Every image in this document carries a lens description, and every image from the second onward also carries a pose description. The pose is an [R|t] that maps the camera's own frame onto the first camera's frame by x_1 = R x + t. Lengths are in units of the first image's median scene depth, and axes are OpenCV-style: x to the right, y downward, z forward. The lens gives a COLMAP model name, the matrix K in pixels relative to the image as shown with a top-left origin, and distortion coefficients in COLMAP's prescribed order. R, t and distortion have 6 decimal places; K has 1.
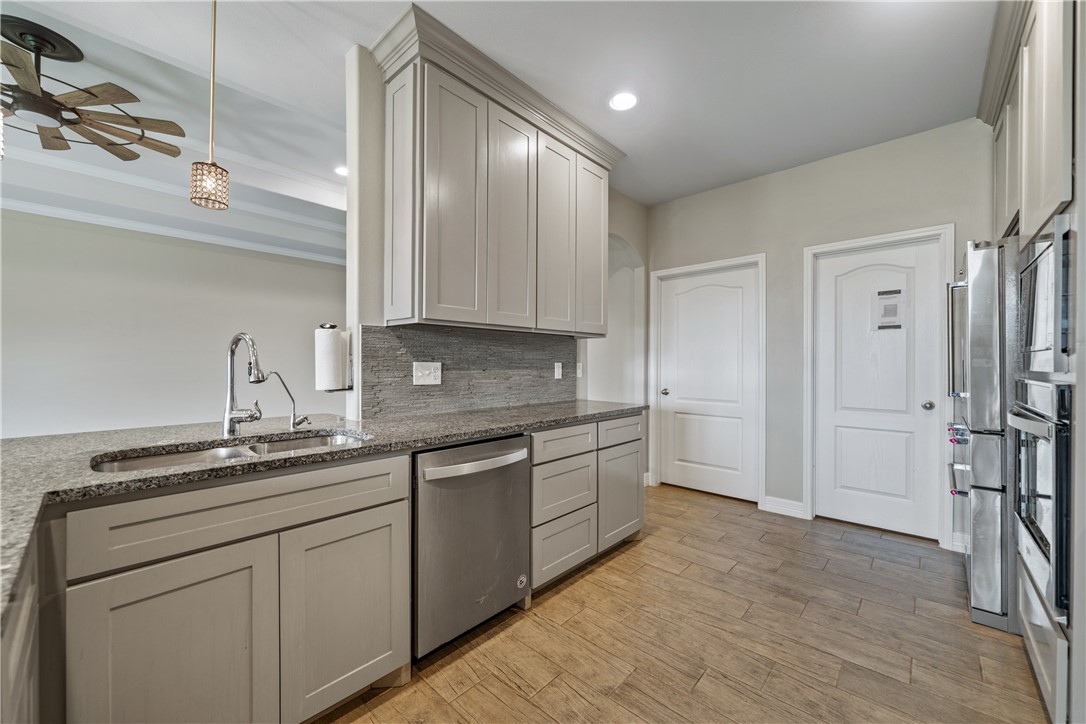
lens RADIAL K [[417.1, 0, 541.5], [0, 417.1, 364.4], [0, 0, 1]] dist [-0.006030, -0.000287]
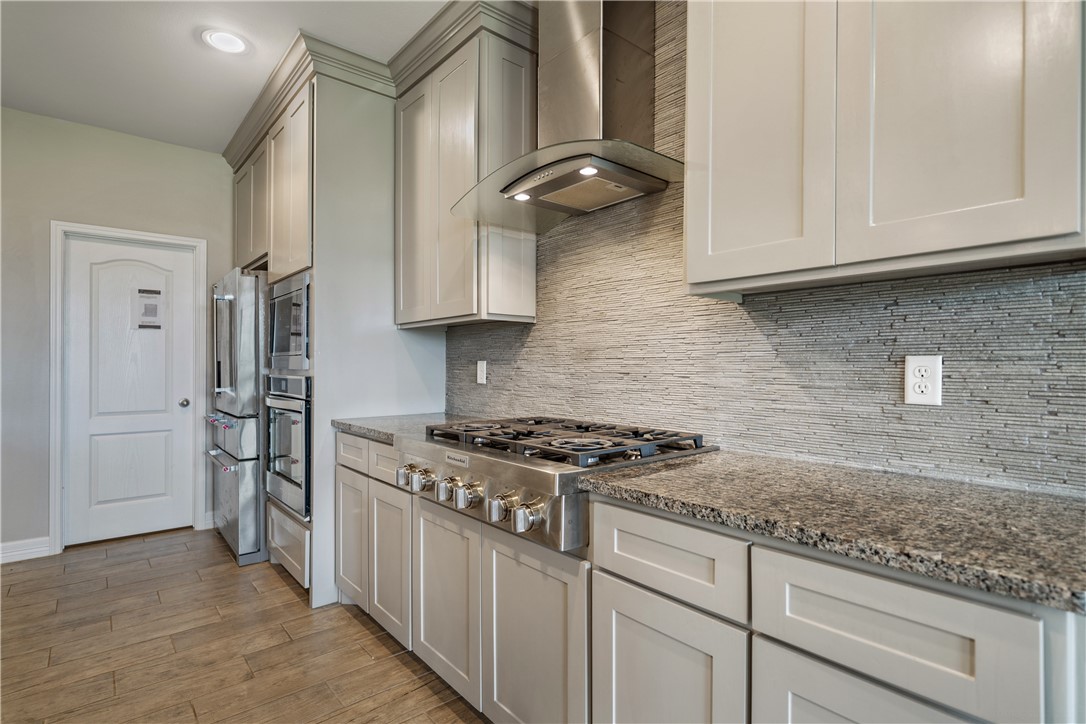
lens RADIAL K [[549.4, 0, 541.5], [0, 549.4, 364.6], [0, 0, 1]] dist [0.001531, 0.000807]
pose [[0.126934, 0.001250, 0.991910, -0.372004], [-0.002418, 0.999997, -0.000951, -0.000876], [-0.991908, -0.002277, 0.126936, -0.098215]]
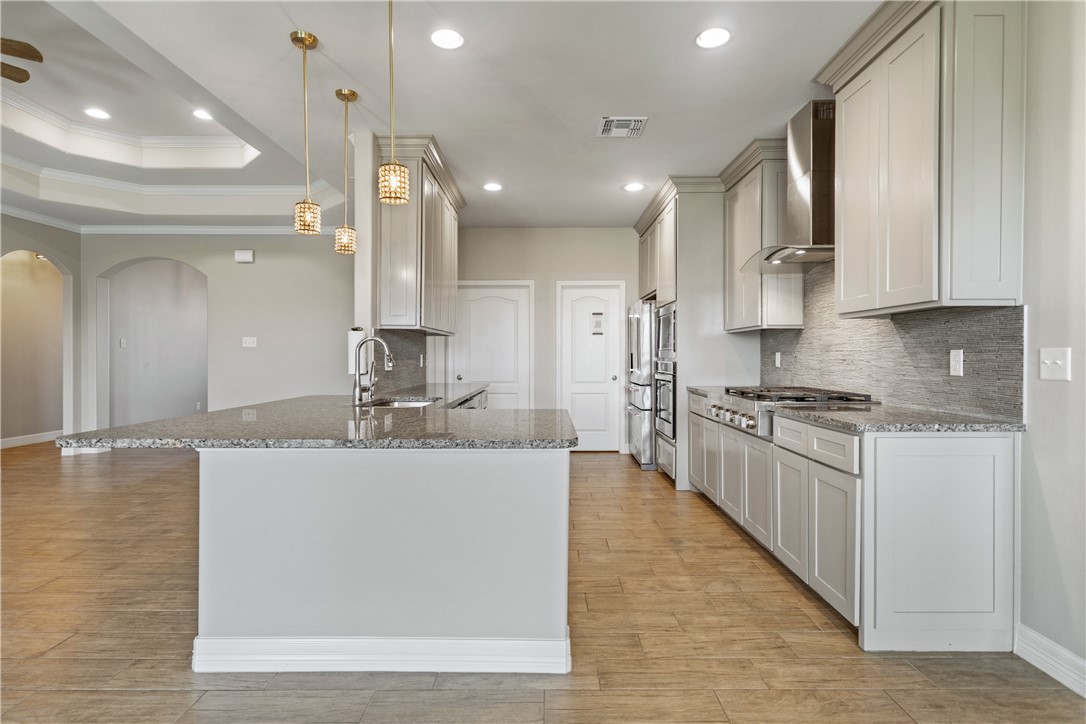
lens RADIAL K [[549.4, 0, 529.8], [0, 549.4, 355.9], [0, 0, 1]] dist [0.001531, 0.000807]
pose [[0.750464, -0.001337, 0.660910, -0.977239], [0.000251, 0.999998, 0.001738, -0.001420], [-0.660911, -0.001138, 0.750463, -0.587416]]
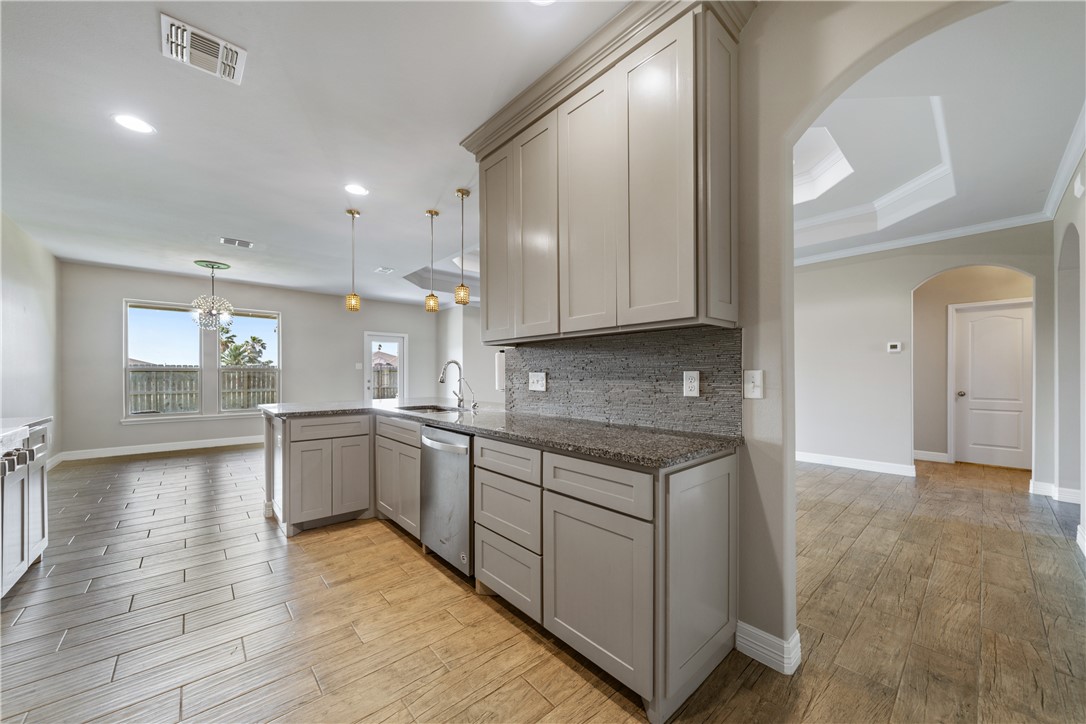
lens RADIAL K [[391.5, 0, 537.2], [0, 391.5, 373.2], [0, 0, 1]] dist [0.000332, -0.000113]
pose [[-0.092891, -0.005125, -0.995663, 0.716885], [-0.001155, 0.999987, -0.005040, 0.002450], [0.995676, 0.000682, -0.092896, 0.902626]]
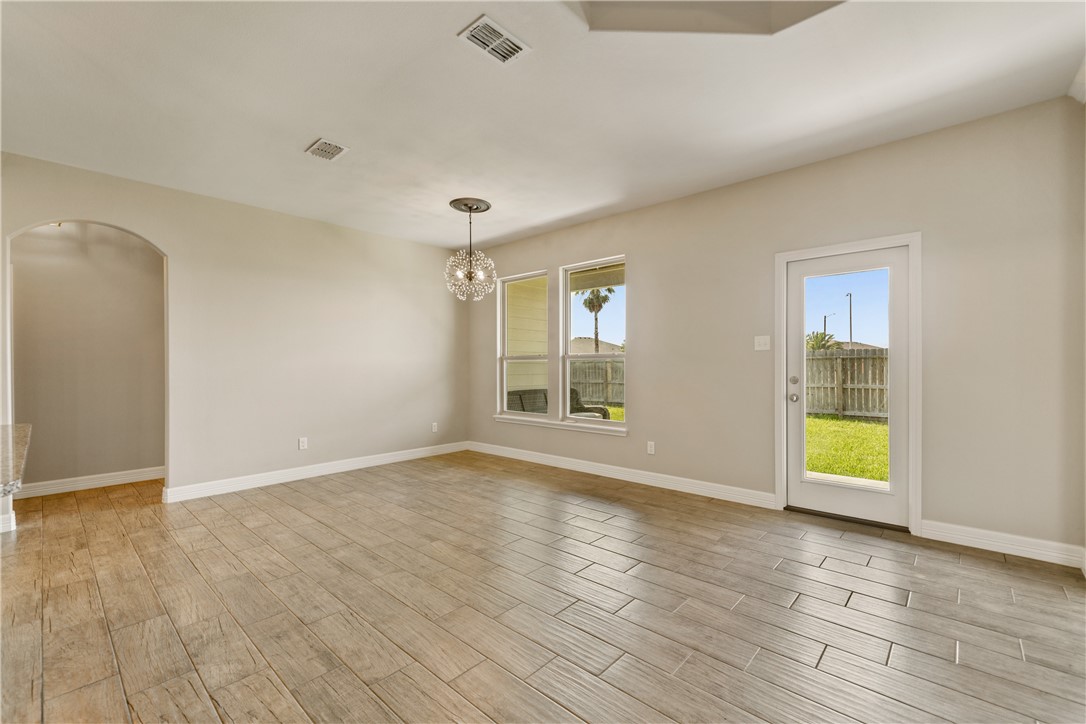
lens RADIAL K [[473.0, 0, 550.3], [0, 473.0, 358.7], [0, 0, 1]] dist [-0.000780, 0.001482]
pose [[-0.999933, 0.004183, -0.010764, -1.406336], [0.004300, 0.999932, -0.010857, -0.003241], [0.010717, -0.010902, -0.999883, 0.742759]]
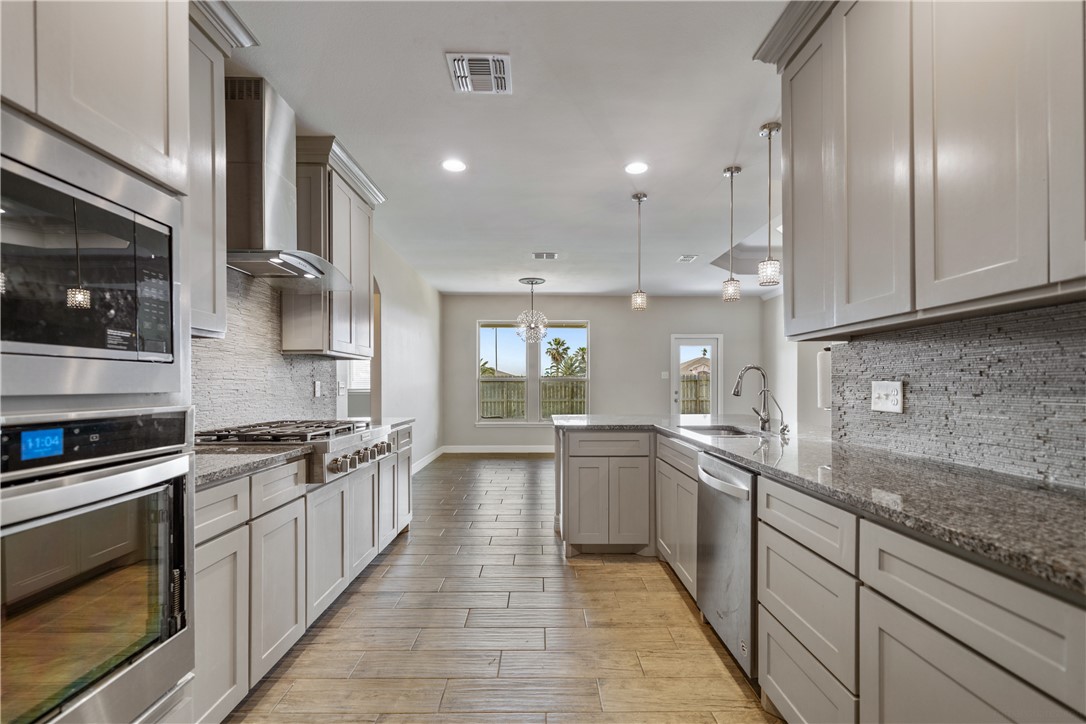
lens RADIAL K [[473.0, 0, 552.9], [0, 473.0, 385.3], [0, 0, 1]] dist [-0.000780, 0.001482]
pose [[-0.709275, -0.001250, -0.704931, 0.605258], [-0.002601, 0.999996, 0.000843, 0.002294], [0.704928, 0.002431, -0.709275, 0.961020]]
